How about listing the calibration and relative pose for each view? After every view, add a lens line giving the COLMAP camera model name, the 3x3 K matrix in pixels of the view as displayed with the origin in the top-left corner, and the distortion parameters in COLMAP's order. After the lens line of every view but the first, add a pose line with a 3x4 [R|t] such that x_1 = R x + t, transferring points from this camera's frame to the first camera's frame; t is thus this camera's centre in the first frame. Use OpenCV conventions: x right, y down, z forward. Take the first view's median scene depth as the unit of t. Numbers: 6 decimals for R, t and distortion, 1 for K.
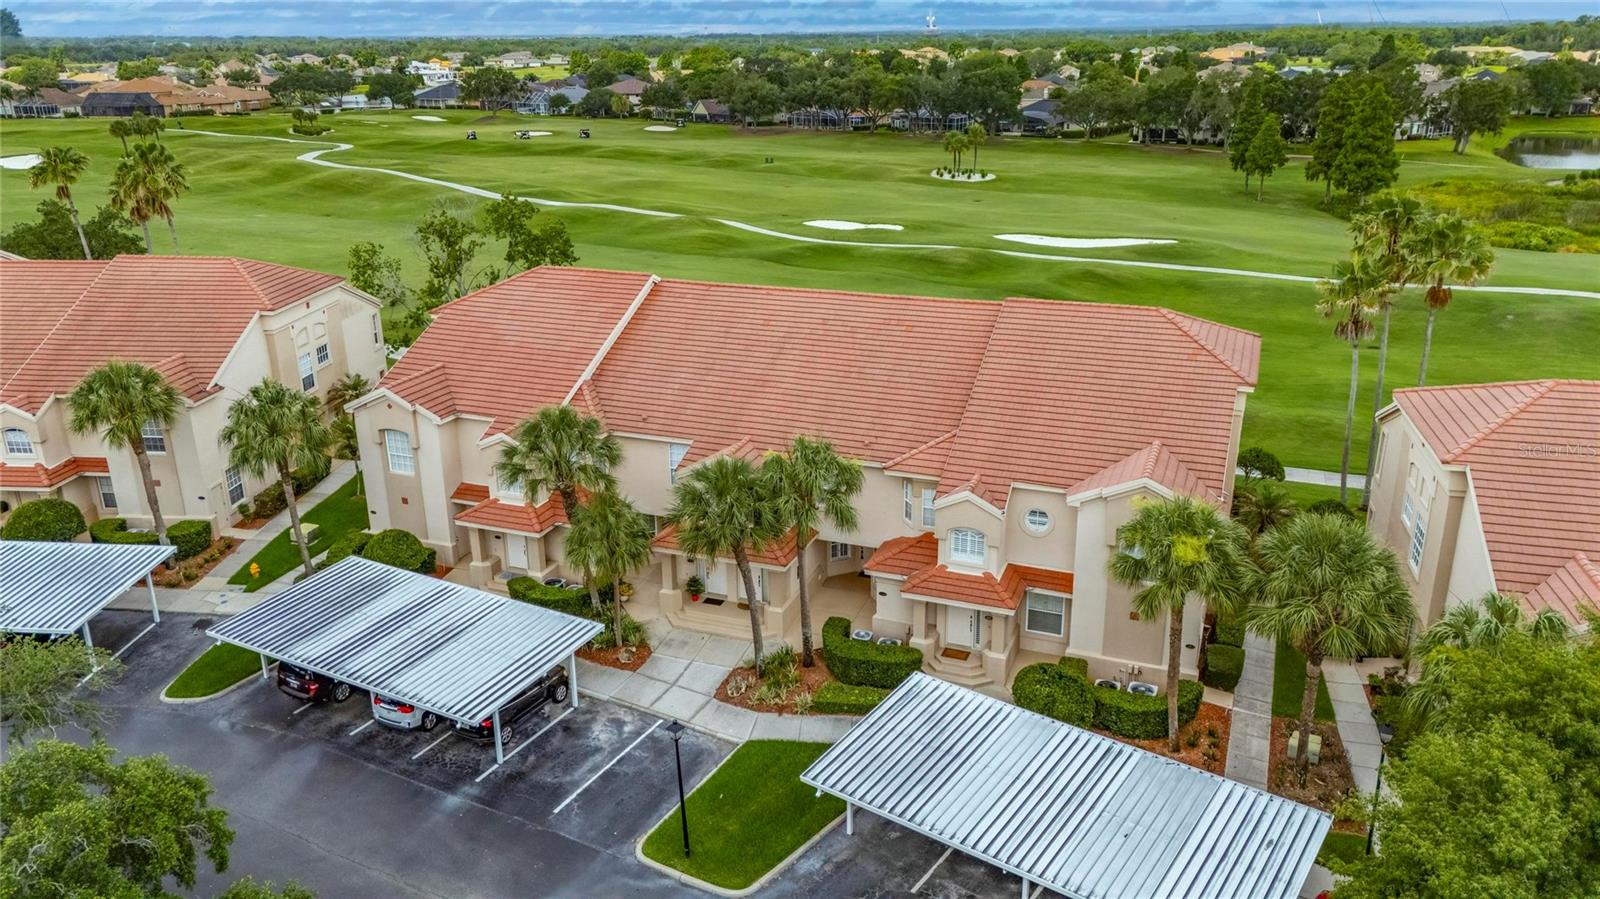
lens RADIAL K [[1172.9, 0, 800.0], [0, 1172.9, 449.5], [0, 0, 1]] dist [0.070789, -0.068239]
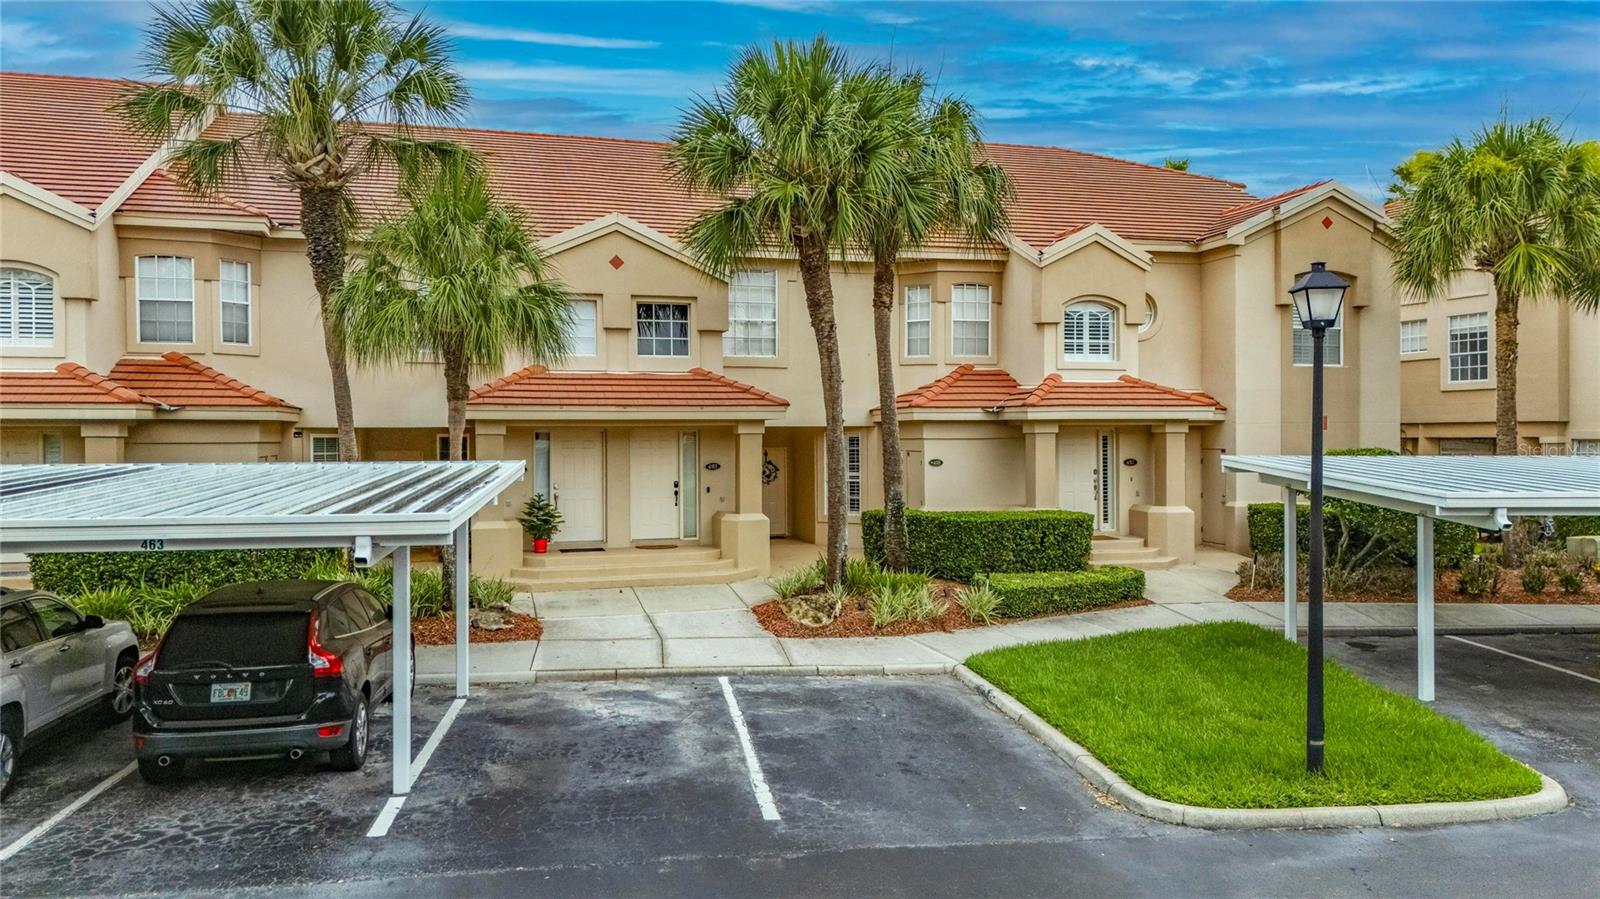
lens RADIAL K [[1172.9, 0, 800.0], [0, 1172.9, 449.5], [0, 0, 1]] dist [0.070789, -0.068239]
pose [[0.796882, 0.001857, 0.604132, -0.255048], [0.197700, 0.944133, -0.263680, 0.206629], [-0.570870, 0.329559, 0.751996, 0.525627]]
